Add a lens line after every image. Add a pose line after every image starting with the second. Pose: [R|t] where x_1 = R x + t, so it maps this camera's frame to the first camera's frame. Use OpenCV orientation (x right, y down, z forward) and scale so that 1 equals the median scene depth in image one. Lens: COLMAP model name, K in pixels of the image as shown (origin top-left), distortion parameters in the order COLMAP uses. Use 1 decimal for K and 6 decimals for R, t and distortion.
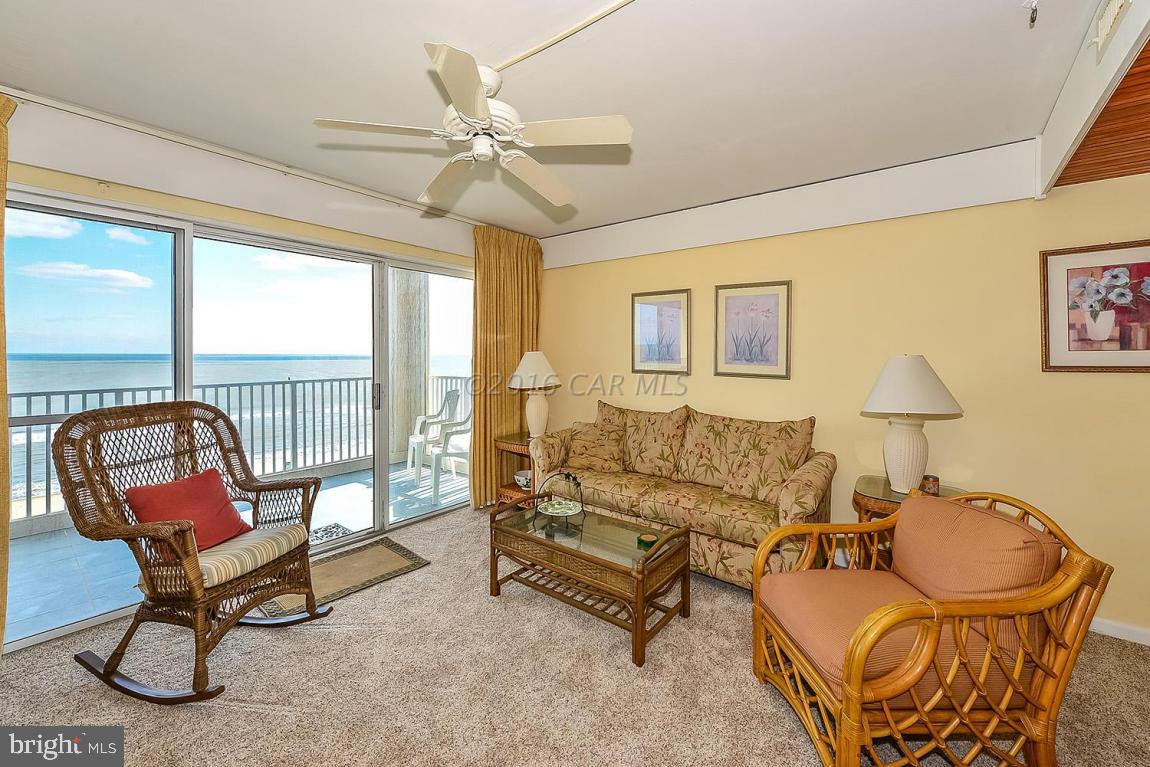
lens RADIAL K [[479.0, 0, 614.4], [0, 479.0, 361.7], [0, 0, 1]] dist [0.000455, -0.000064]
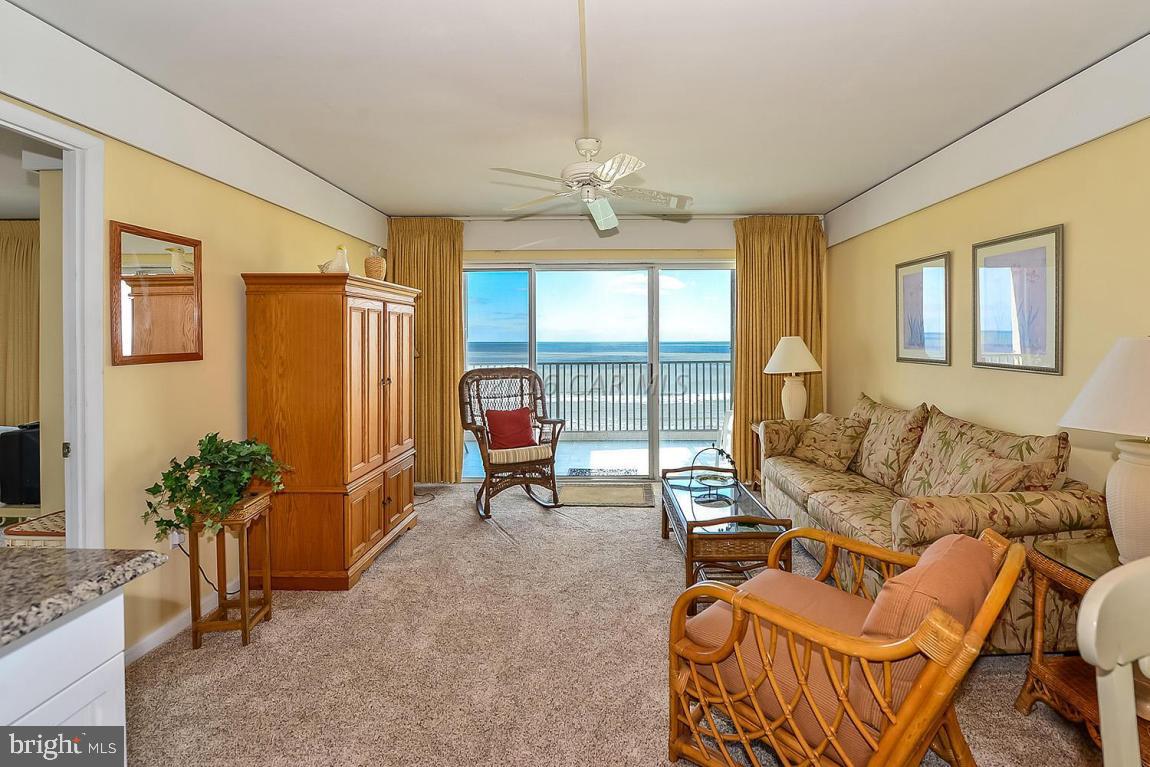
lens RADIAL K [[538.0, 0, 577.0], [0, 538.0, 342.2], [0, 0, 1]] dist [-0.020002, -0.000238]
pose [[0.555354, -0.003484, -0.831607, 0.767209], [-0.004633, 0.999963, -0.007283, 0.000774], [0.831601, 0.007898, 0.555317, 0.059038]]
